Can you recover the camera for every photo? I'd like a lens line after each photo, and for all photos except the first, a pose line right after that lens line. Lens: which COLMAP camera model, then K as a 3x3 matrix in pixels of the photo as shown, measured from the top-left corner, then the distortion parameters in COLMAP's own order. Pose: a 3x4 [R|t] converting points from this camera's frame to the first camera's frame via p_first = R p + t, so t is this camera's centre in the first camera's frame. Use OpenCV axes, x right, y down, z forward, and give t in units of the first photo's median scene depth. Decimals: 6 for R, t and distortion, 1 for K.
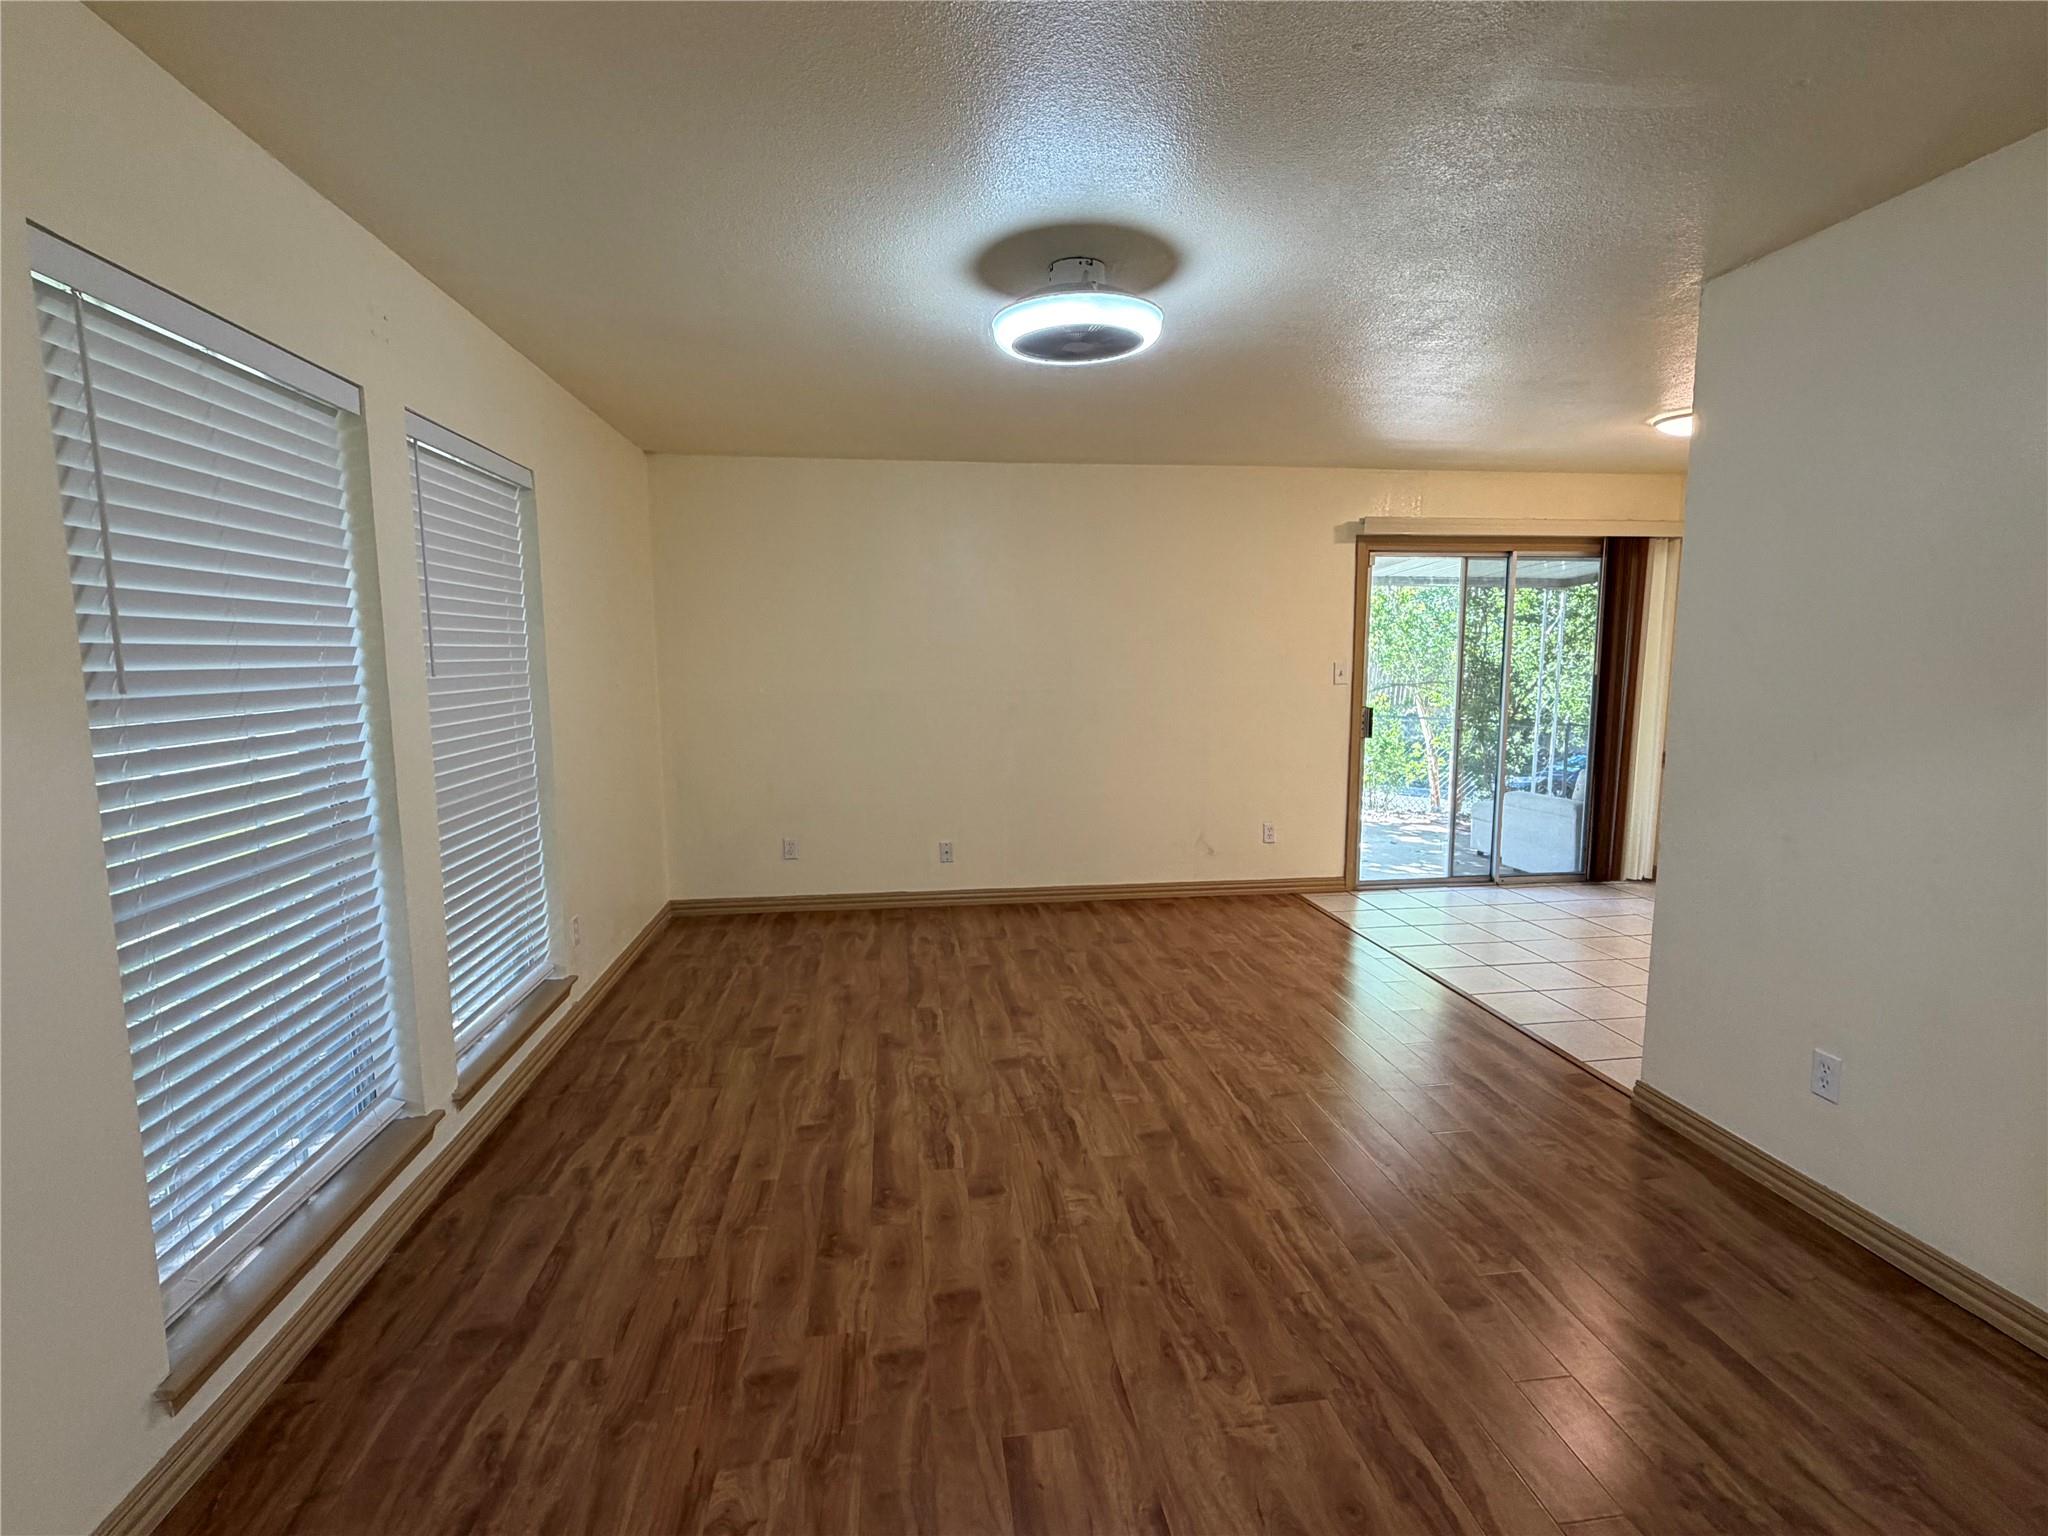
lens RADIAL K [[958.4, 0, 1018.2], [0, 958.4, 771.4], [0, 0, 1]] dist [0.003976, 0.000275]
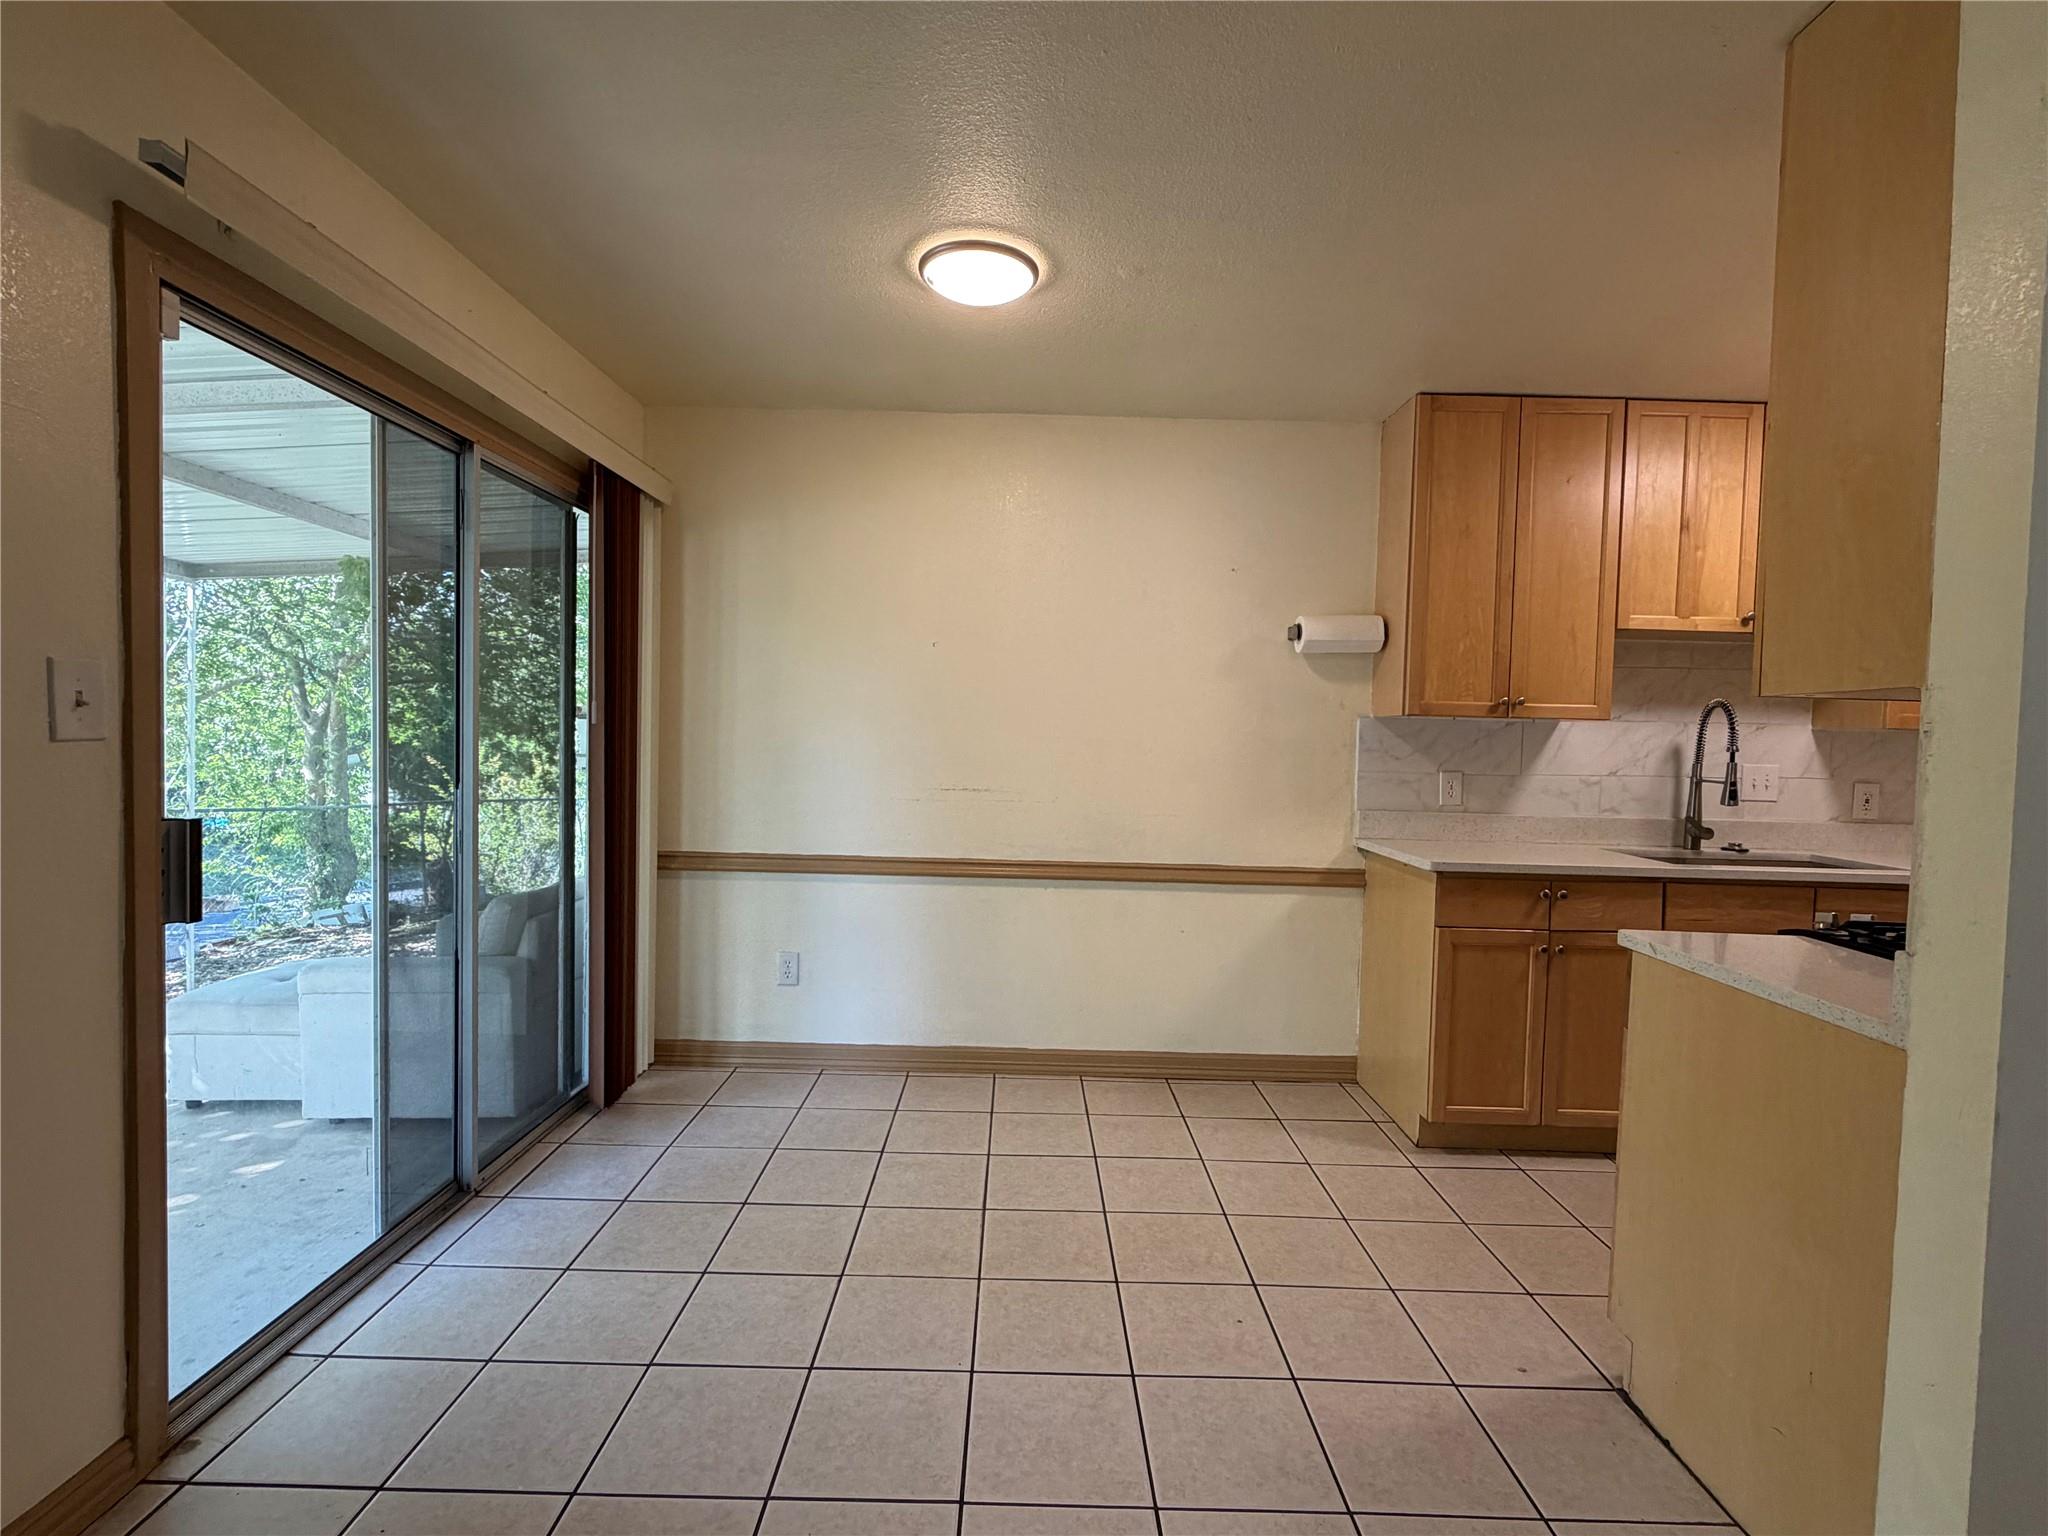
lens RADIAL K [[958.4, 0, 1018.2], [0, 958.4, 771.4], [0, 0, 1]] dist [0.003976, 0.000275]
pose [[0.127267, -0.028402, 0.991462, 0.103082], [0.091781, 0.995638, 0.016740, -0.061369], [-0.987613, 0.088867, 0.129319, 0.699545]]
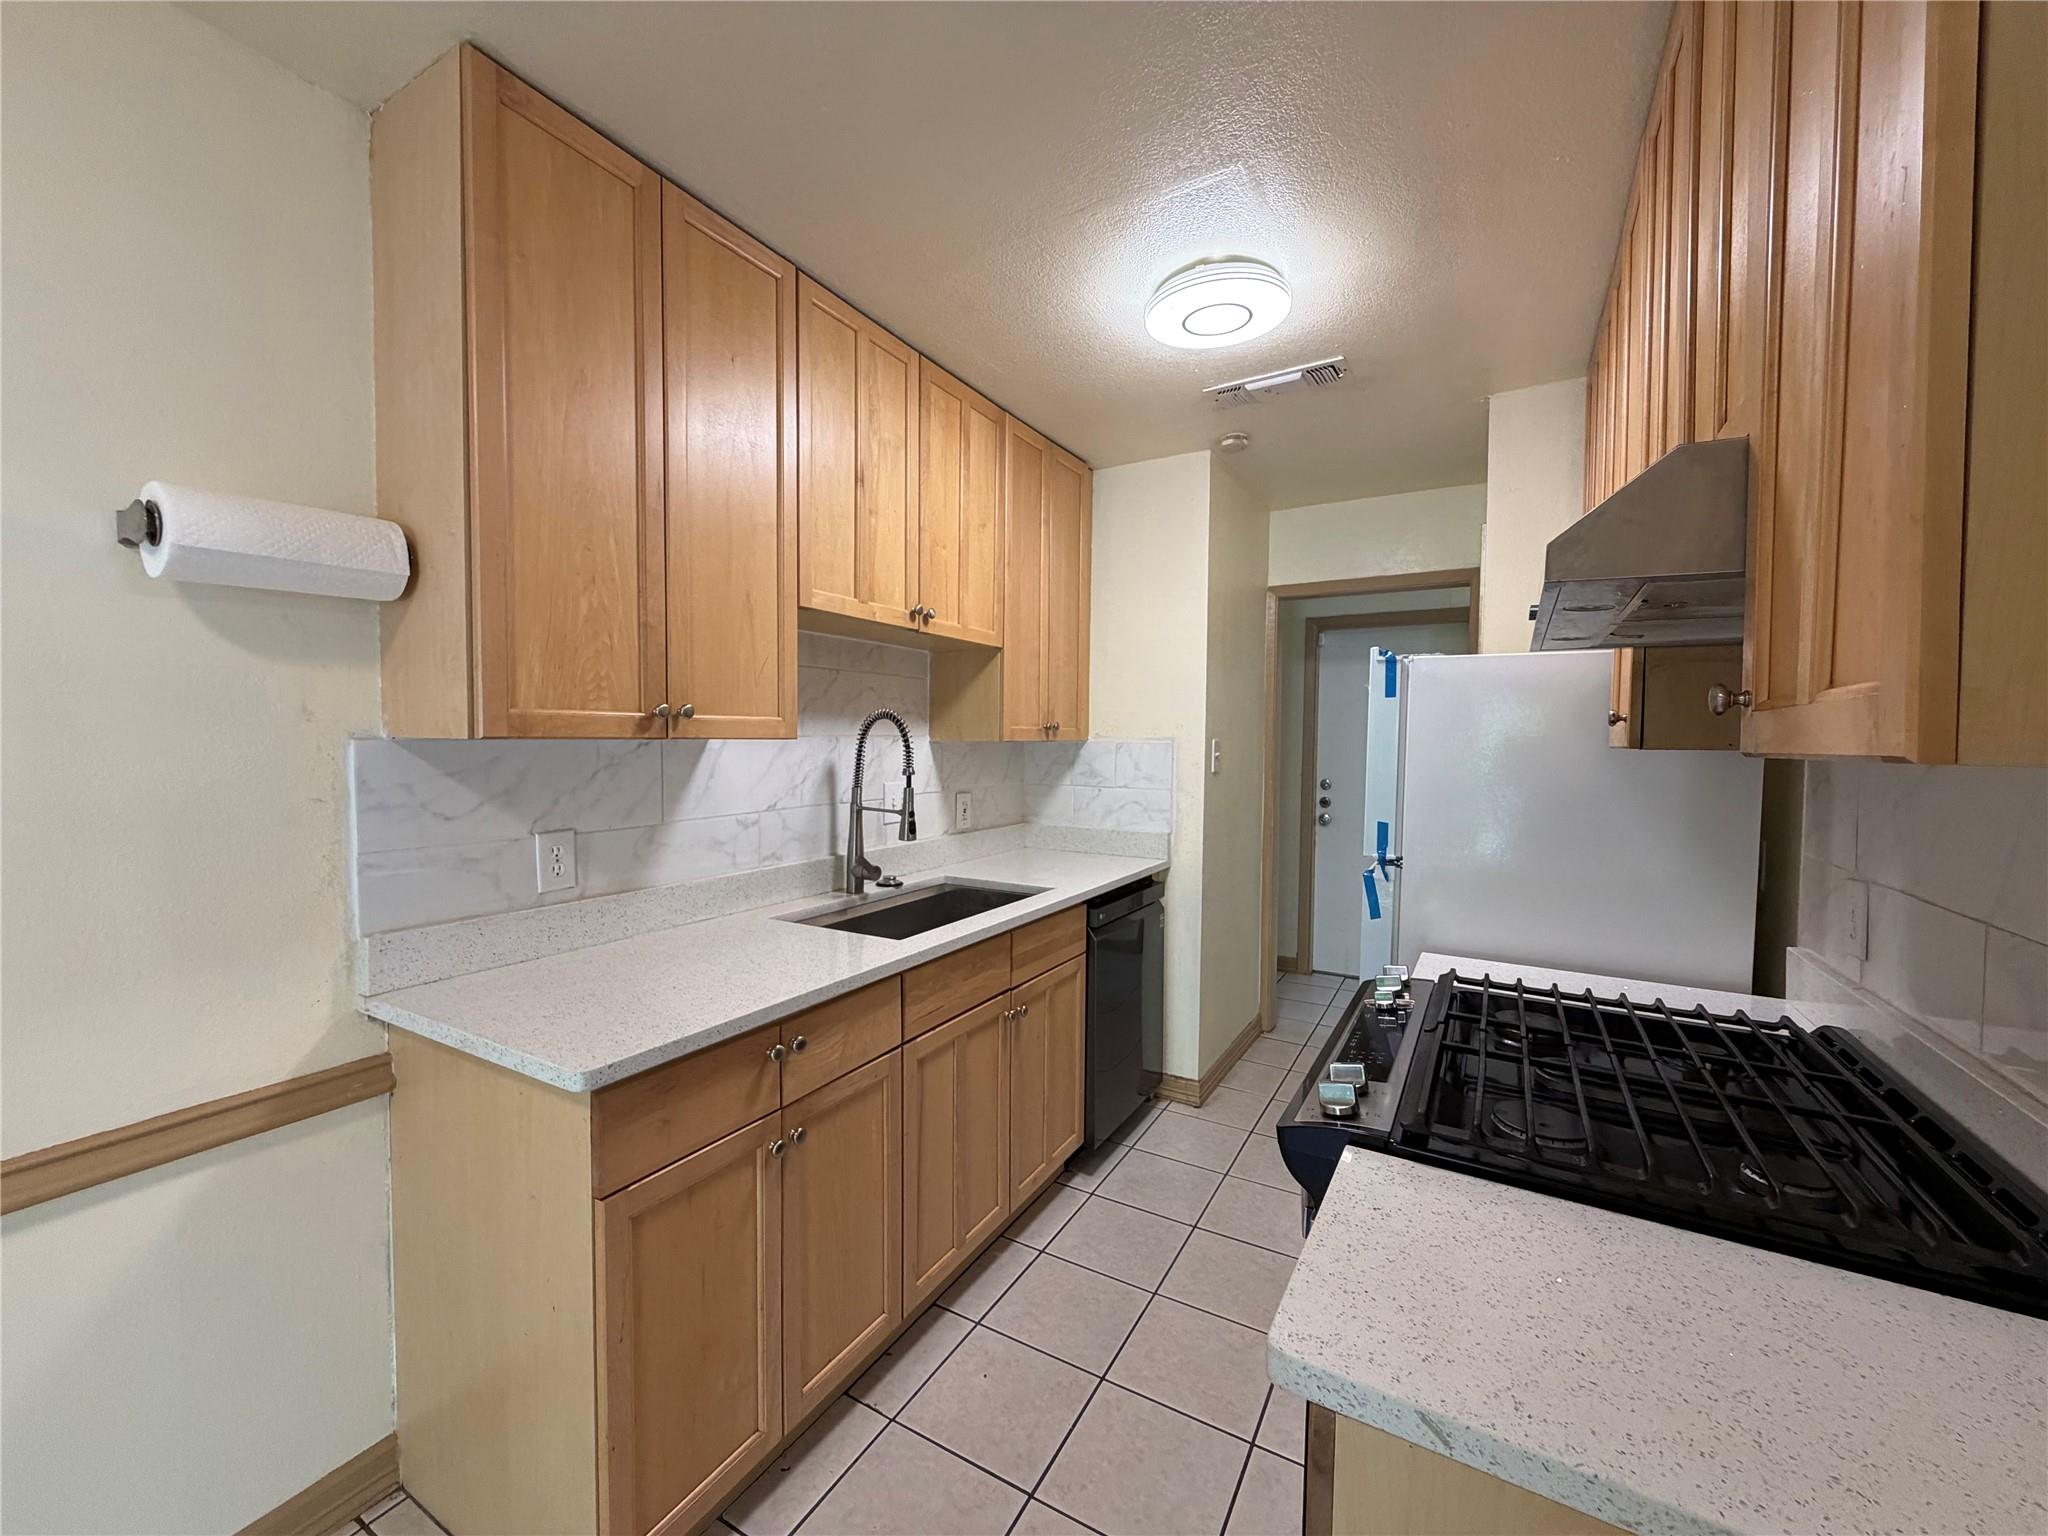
lens RADIAL K [[818.2, 0, 1017.1], [0, 818.2, 765.4], [0, 0, 1]] dist [-0.001650, 0.000079]
pose [[-0.794082, -0.019005, 0.607513, 0.440891], [0.071086, 0.989748, 0.123880, -0.074323], [-0.603639, 0.141556, -0.784590, 0.632008]]
